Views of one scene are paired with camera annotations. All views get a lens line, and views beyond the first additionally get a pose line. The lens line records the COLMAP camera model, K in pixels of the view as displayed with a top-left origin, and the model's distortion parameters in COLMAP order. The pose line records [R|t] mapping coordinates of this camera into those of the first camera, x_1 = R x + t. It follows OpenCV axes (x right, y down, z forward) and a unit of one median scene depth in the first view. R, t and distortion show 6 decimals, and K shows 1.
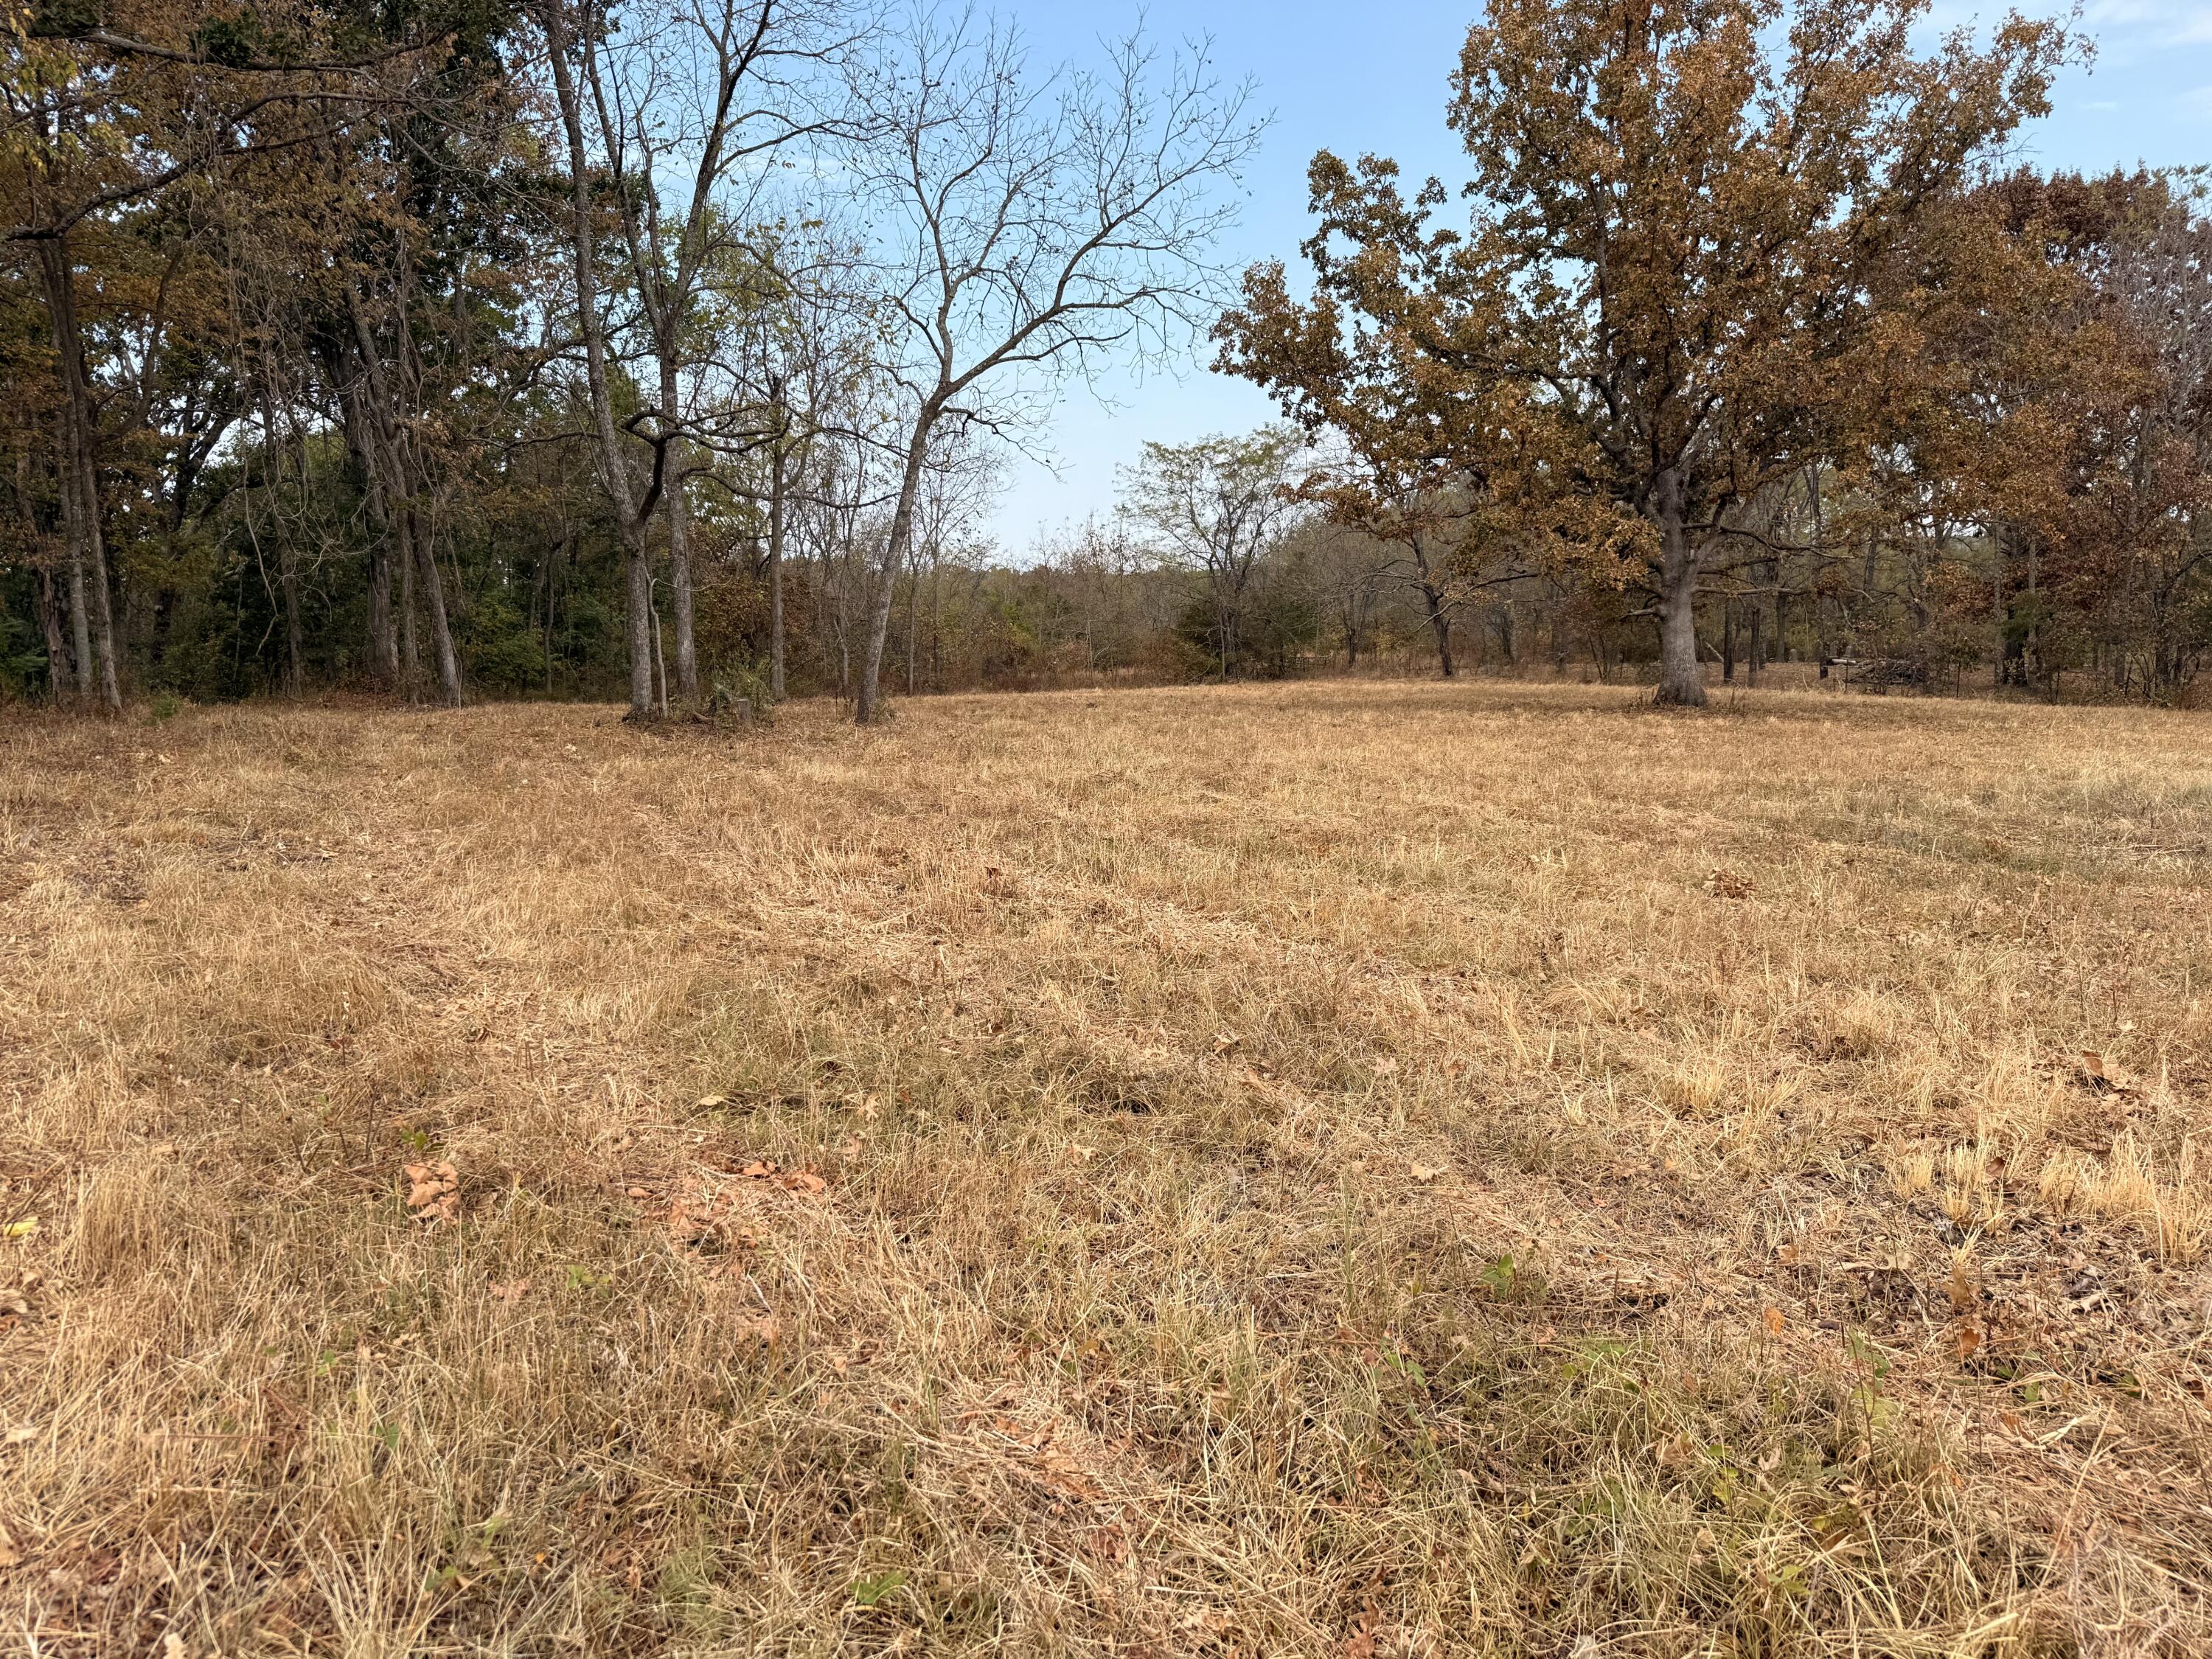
lens RADIAL K [[1586.6, 0, 1099.8], [0, 1586.6, 847.9], [0, 0, 1]] dist [0.058686, -0.059896]
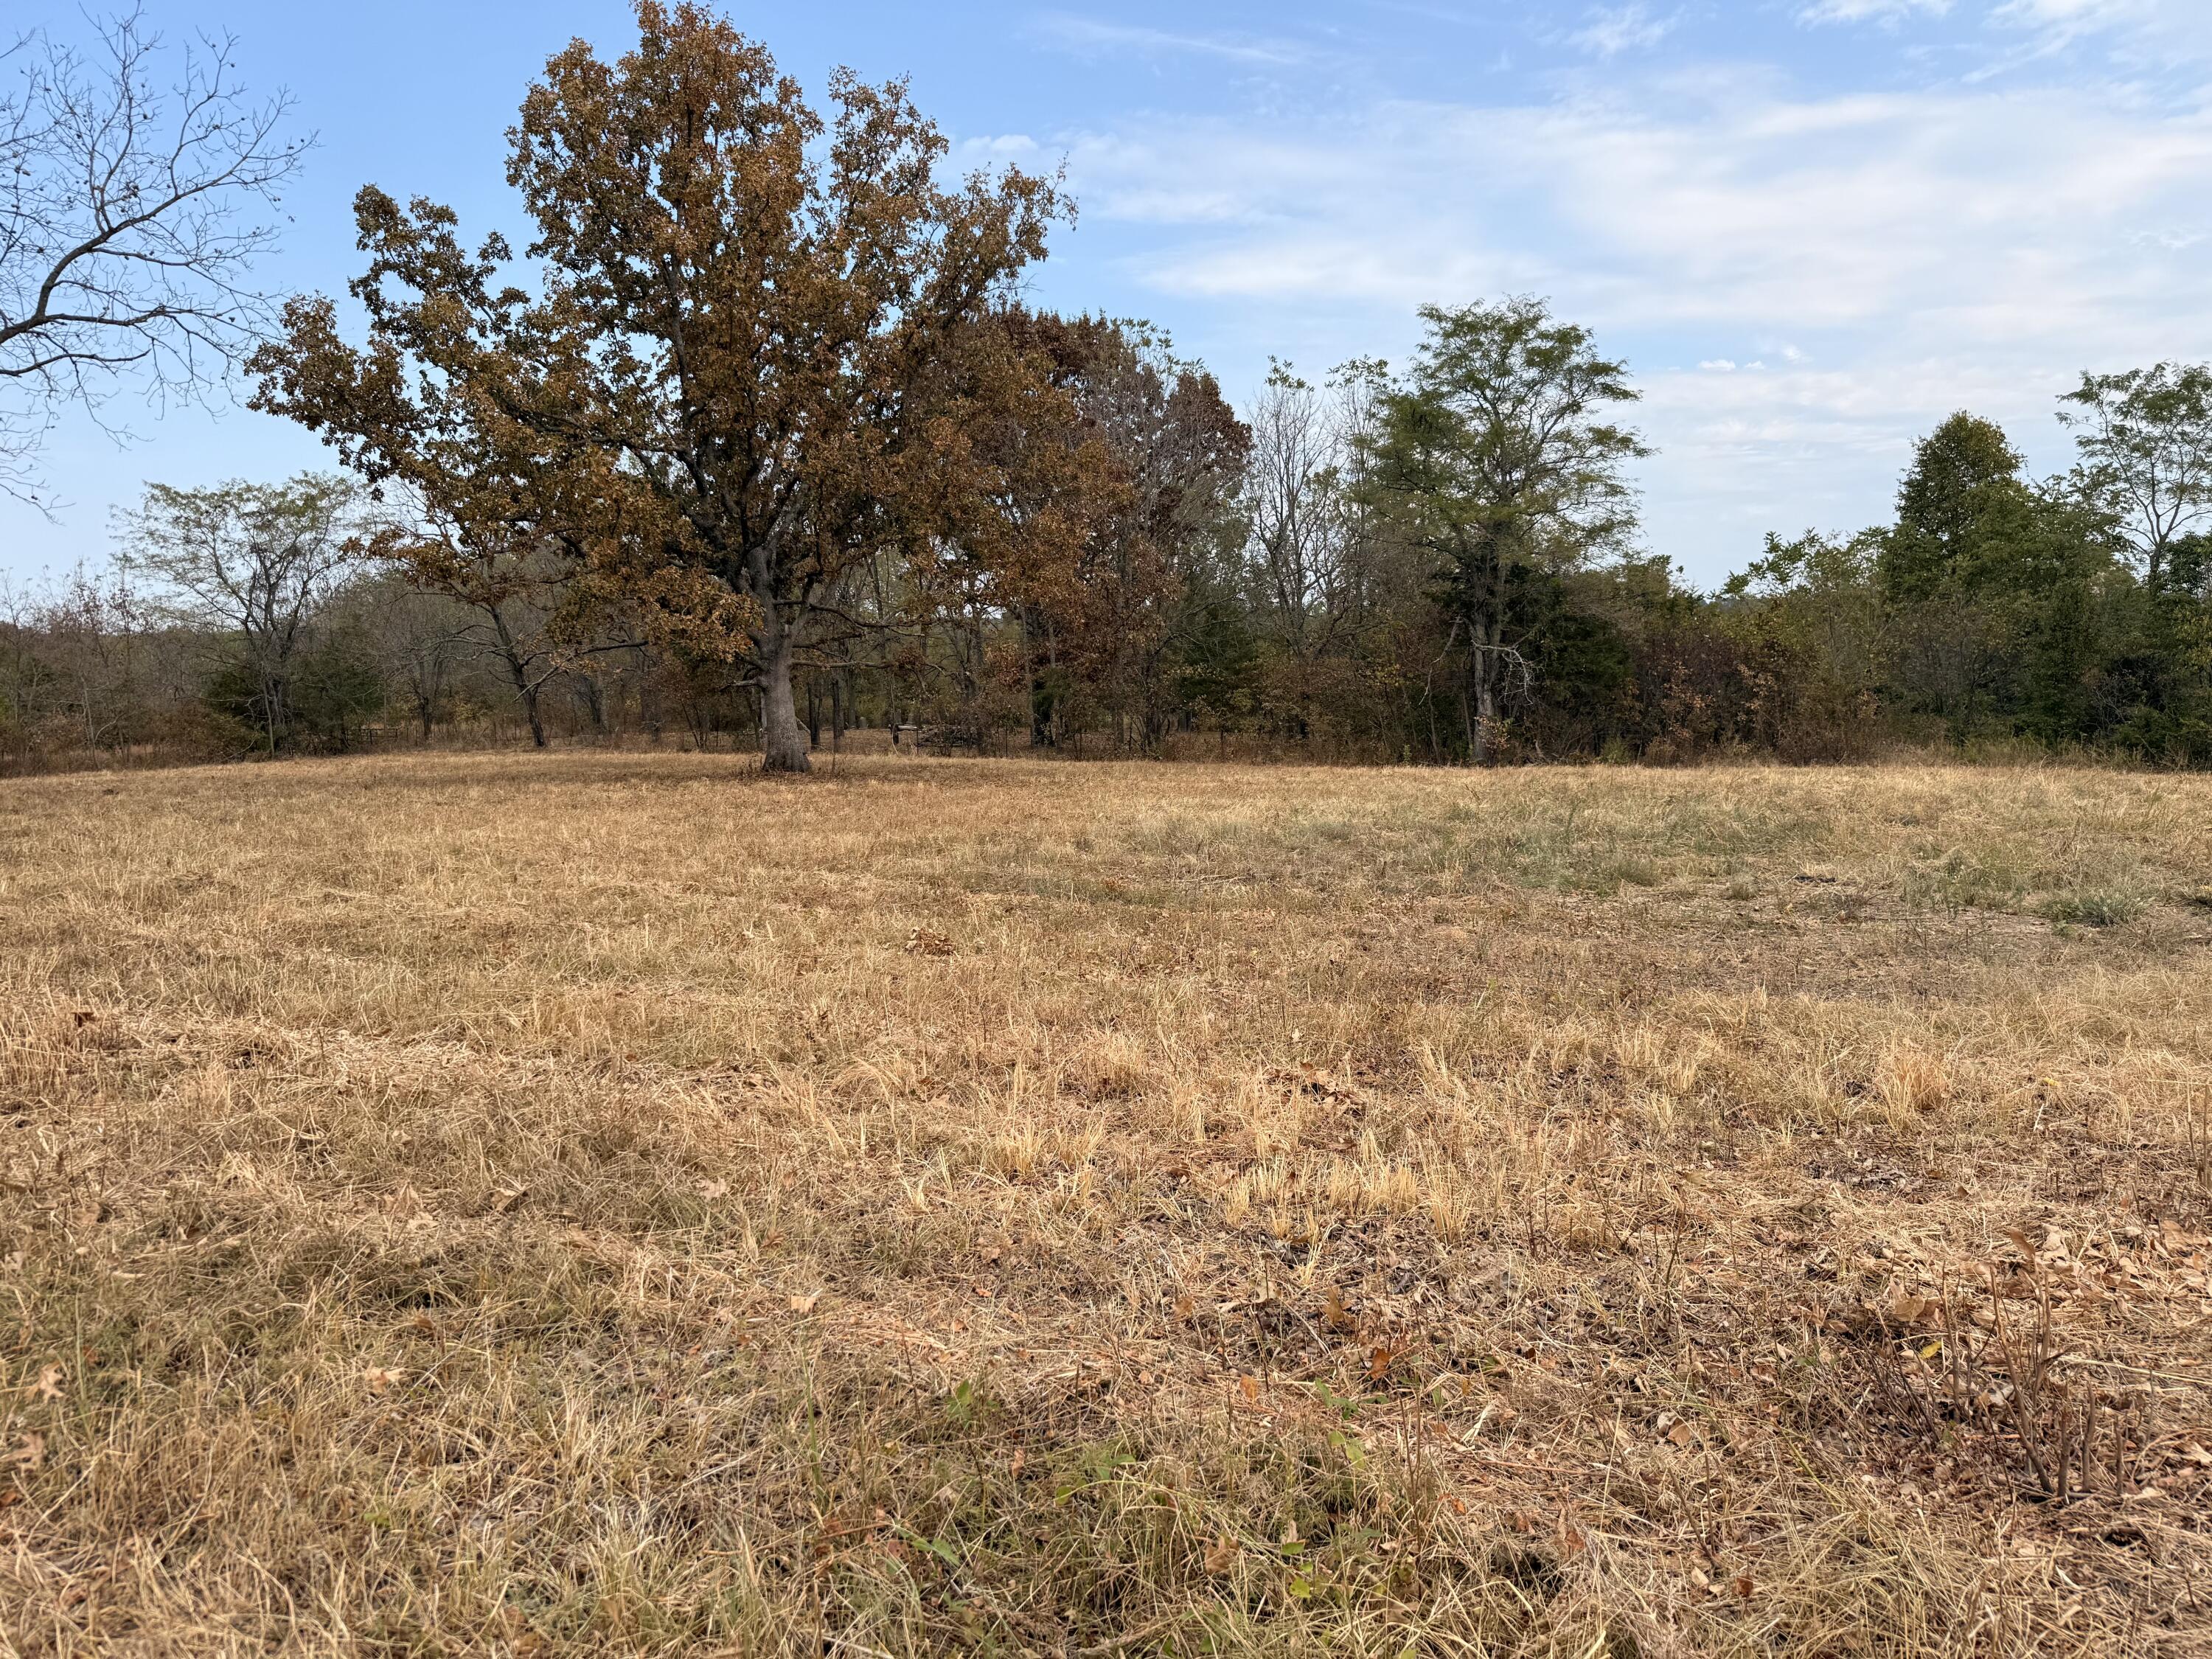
lens RADIAL K [[1586.6, 0, 1099.8], [0, 1586.6, 847.9], [0, 0, 1]] dist [0.058686, -0.059896]
pose [[0.847927, -0.055772, 0.527172, -0.012975], [0.077873, 0.996767, -0.019802, -0.003067], [-0.524363, 0.057843, 0.849528, 0.012601]]
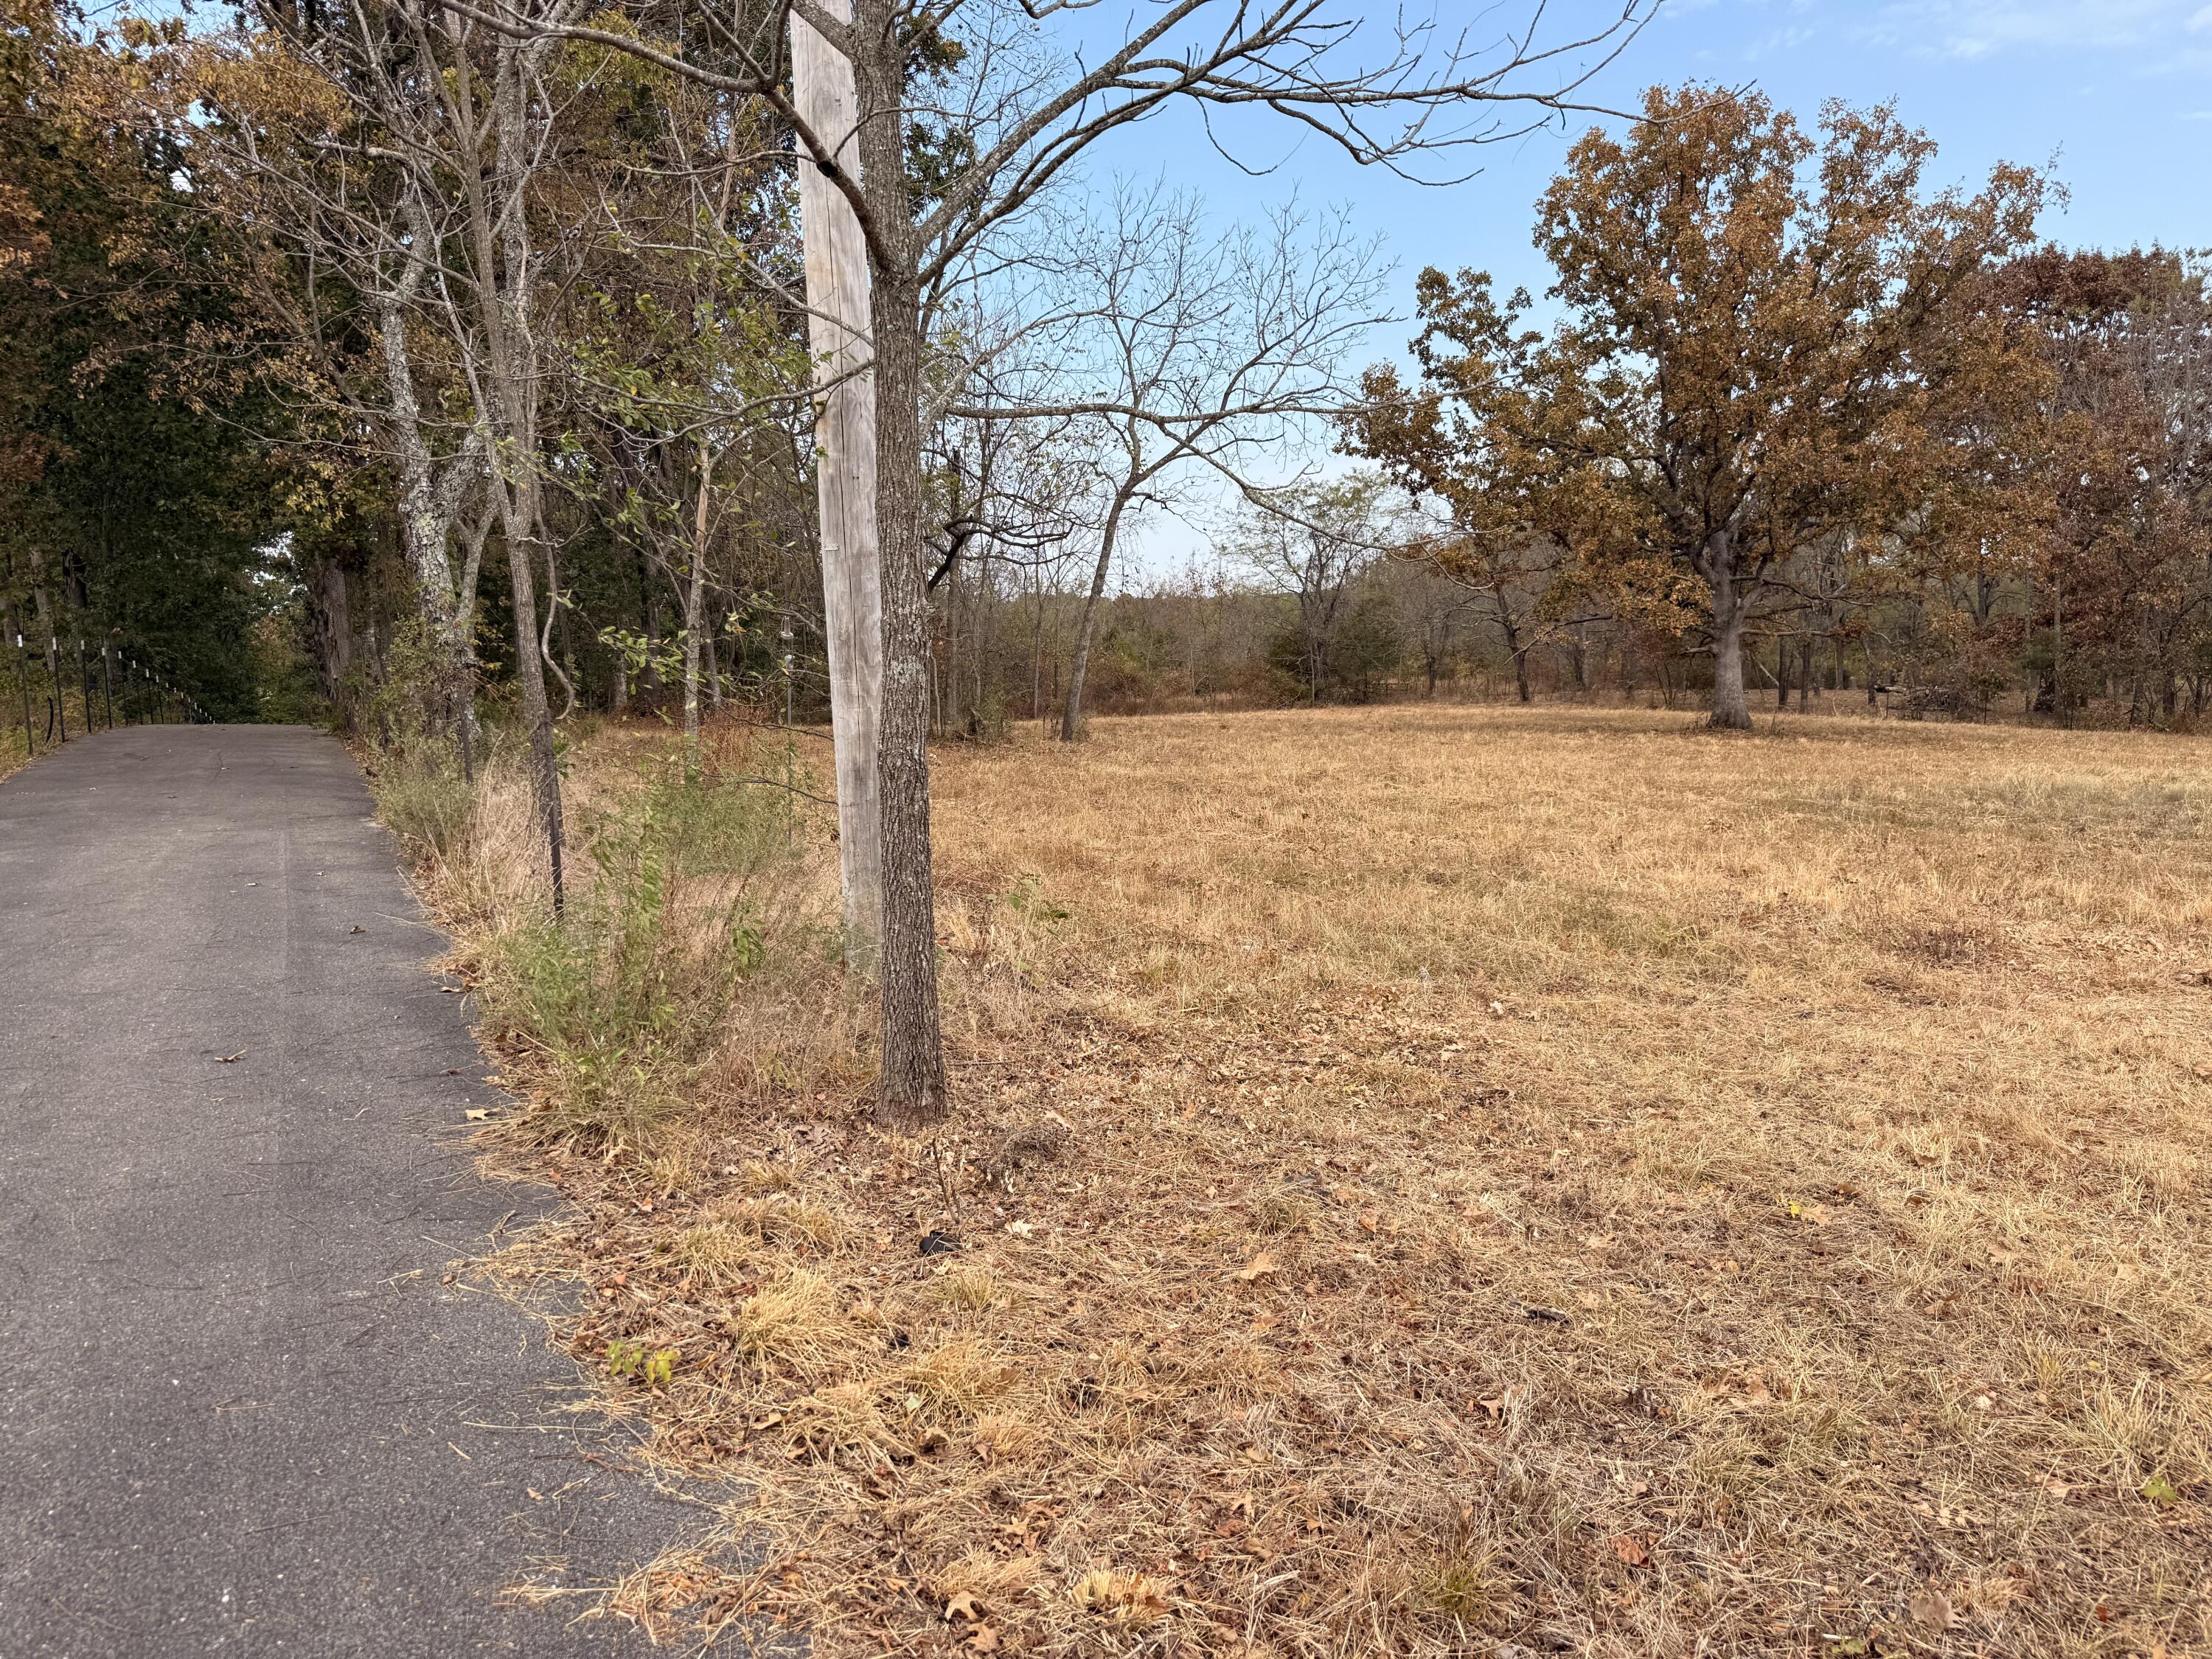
lens RADIAL K [[1554.7, 0, 1079.2], [0, 1554.7, 864.6], [0, 0, 1]] dist [0.049715, -0.095304]
pose [[0.998341, 0.007132, -0.057139, -0.051440], [-0.007242, 0.999972, -0.001718, 0.017294], [0.057125, 0.002129, 0.998365, -0.184414]]
